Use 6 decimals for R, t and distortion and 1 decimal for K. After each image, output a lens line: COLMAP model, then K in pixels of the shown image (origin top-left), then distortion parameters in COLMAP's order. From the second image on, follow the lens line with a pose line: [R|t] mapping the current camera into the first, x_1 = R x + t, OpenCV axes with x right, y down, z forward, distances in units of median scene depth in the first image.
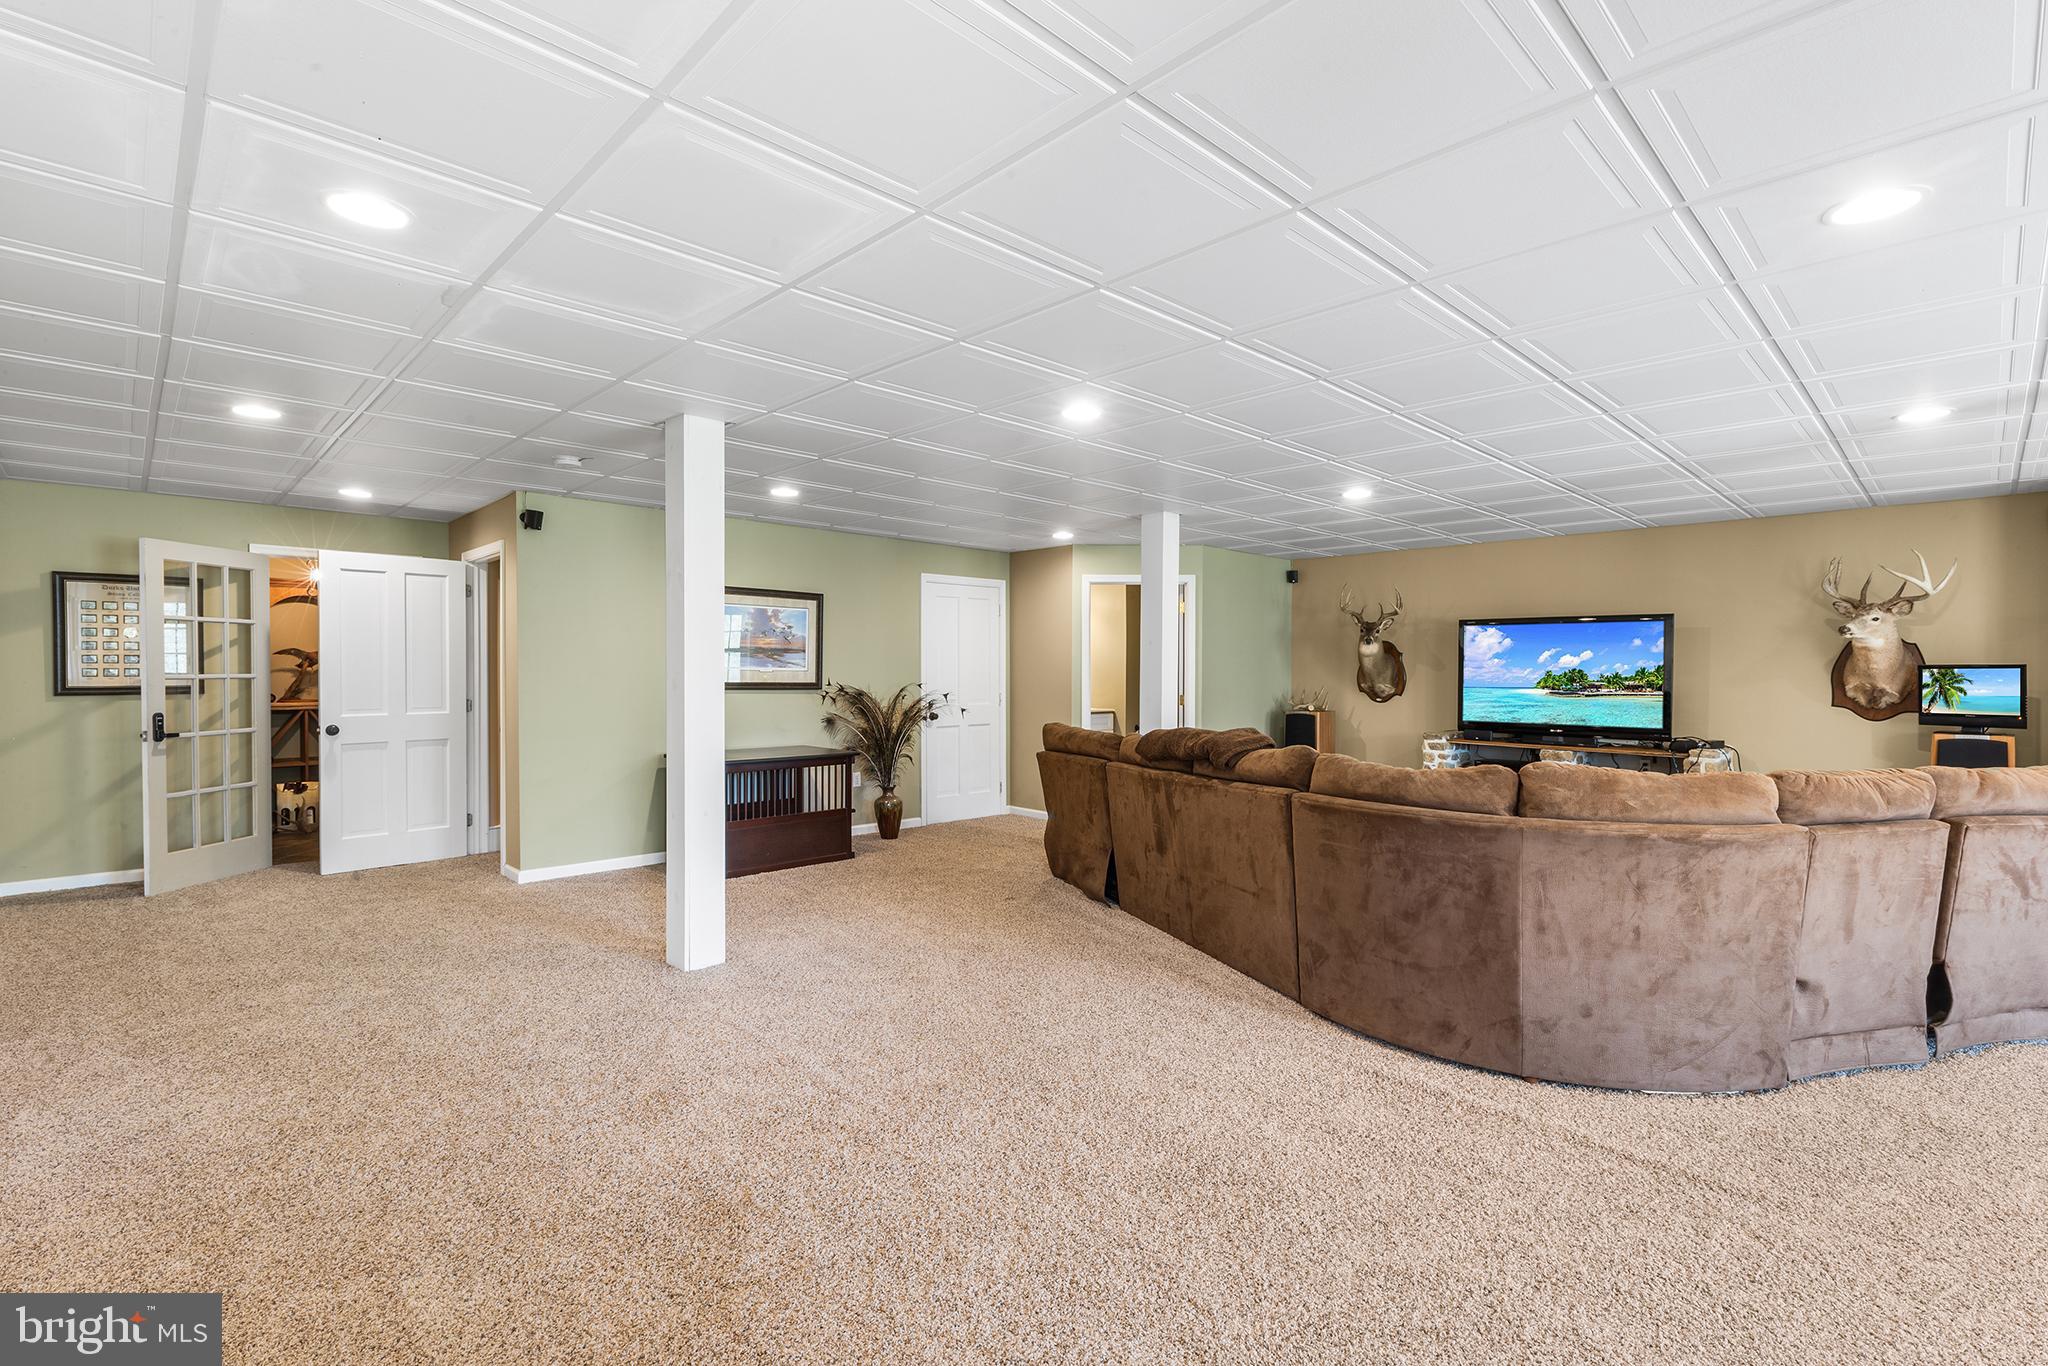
lens RADIAL K [[933.7, 0, 1020.2], [0, 933.7, 684.9], [0, 0, 1]] dist [0.003065, 0.000432]
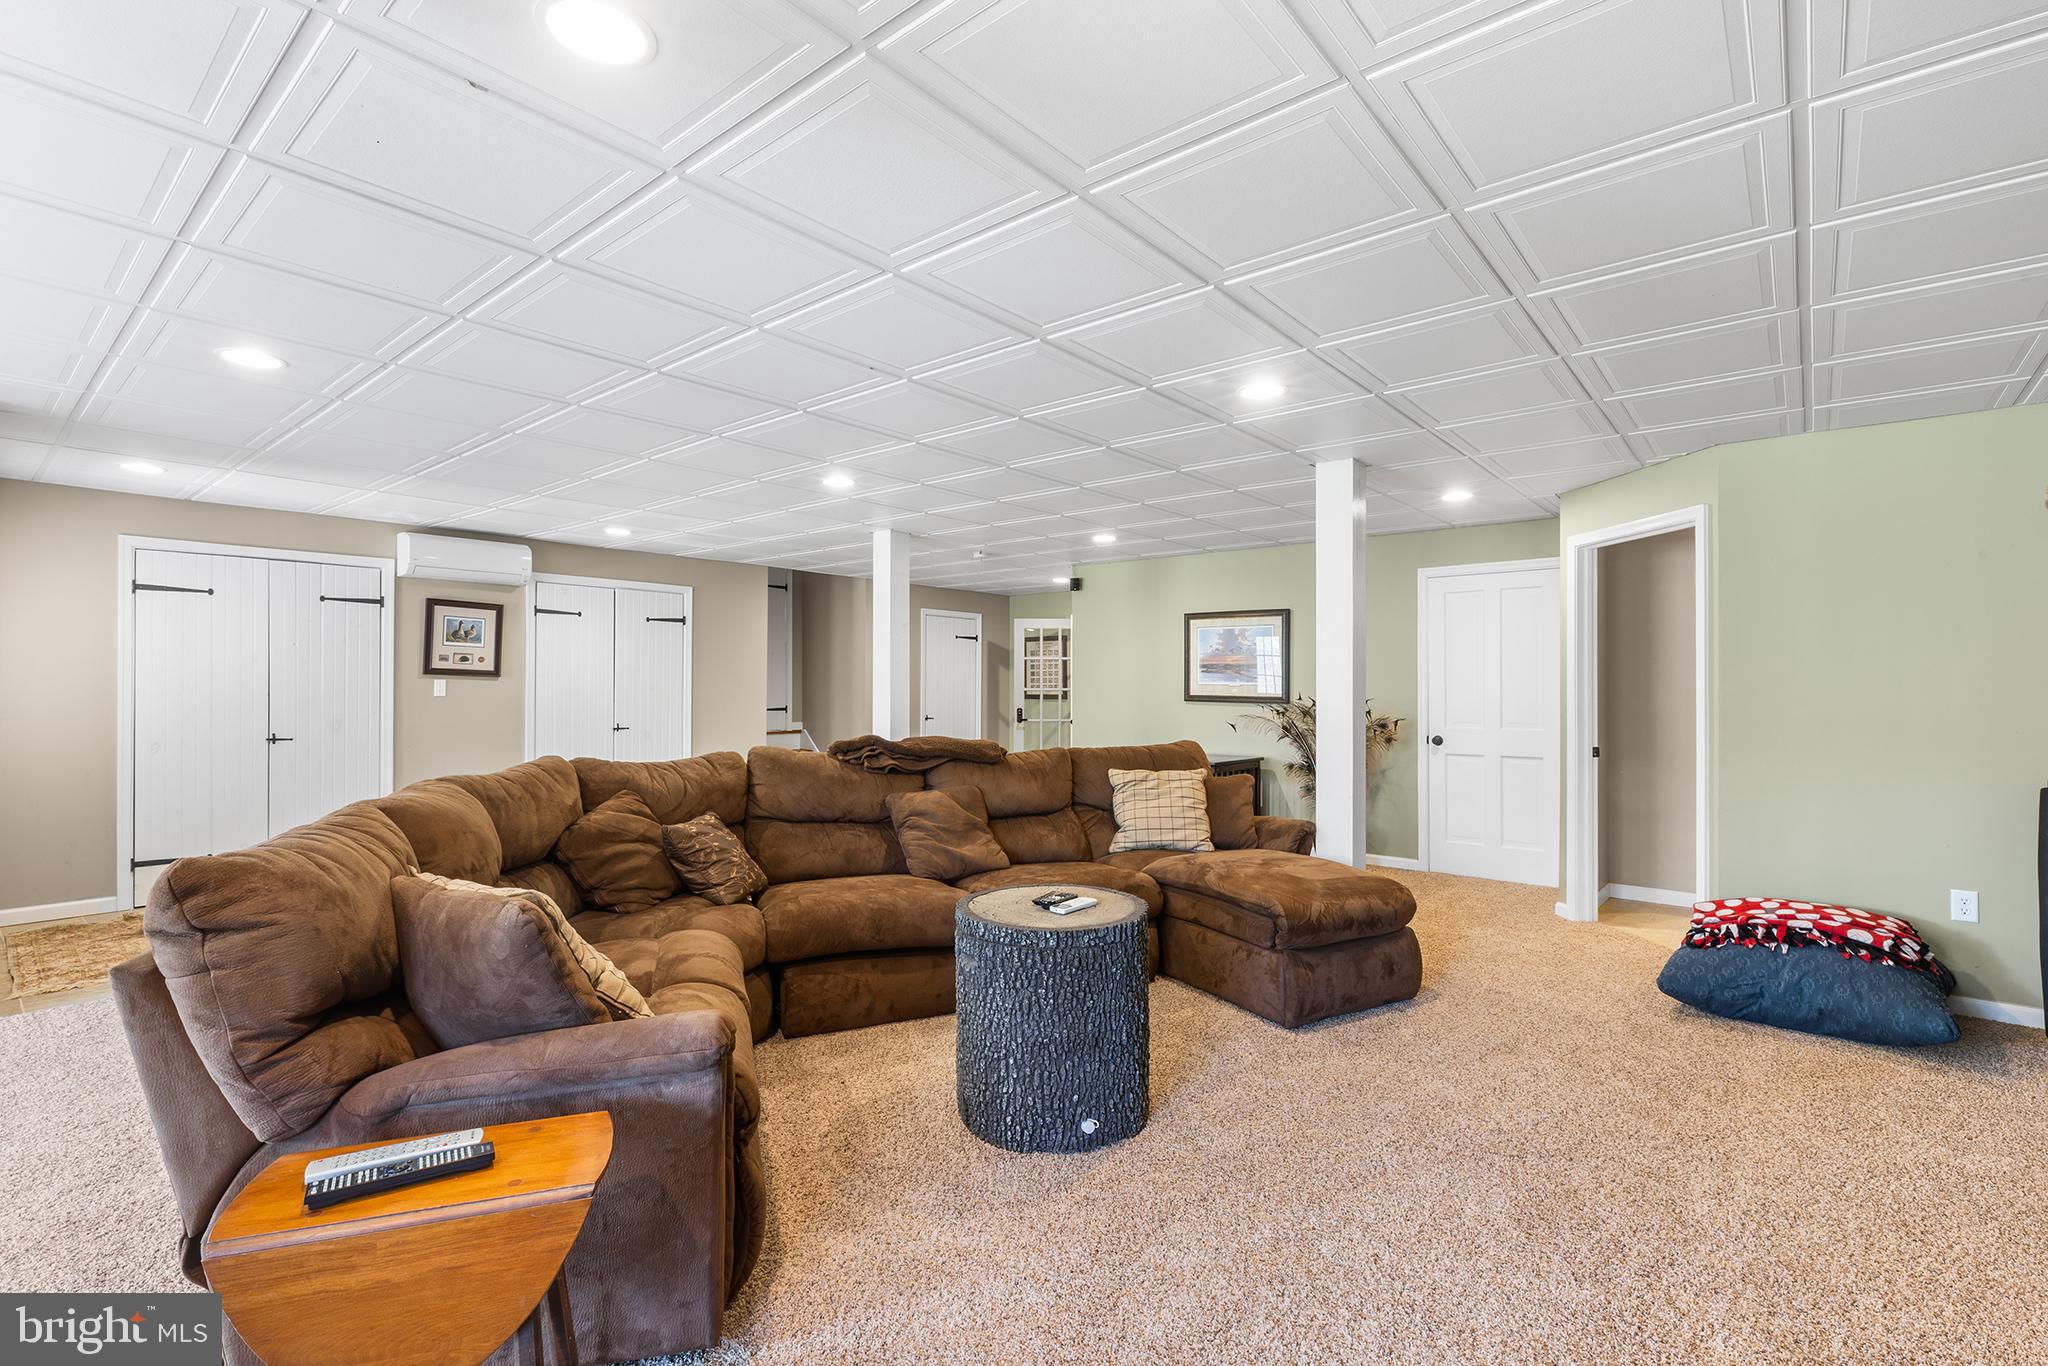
lens RADIAL K [[933.7, 0, 1018.7], [0, 933.7, 681.2], [0, 0, 1]] dist [0.003065, 0.000432]
pose [[0.096408, -0.006392, -0.995321, 0.927522], [-0.007847, 0.999943, -0.007182, -0.011269], [0.995311, 0.008503, 0.096352, 0.735531]]
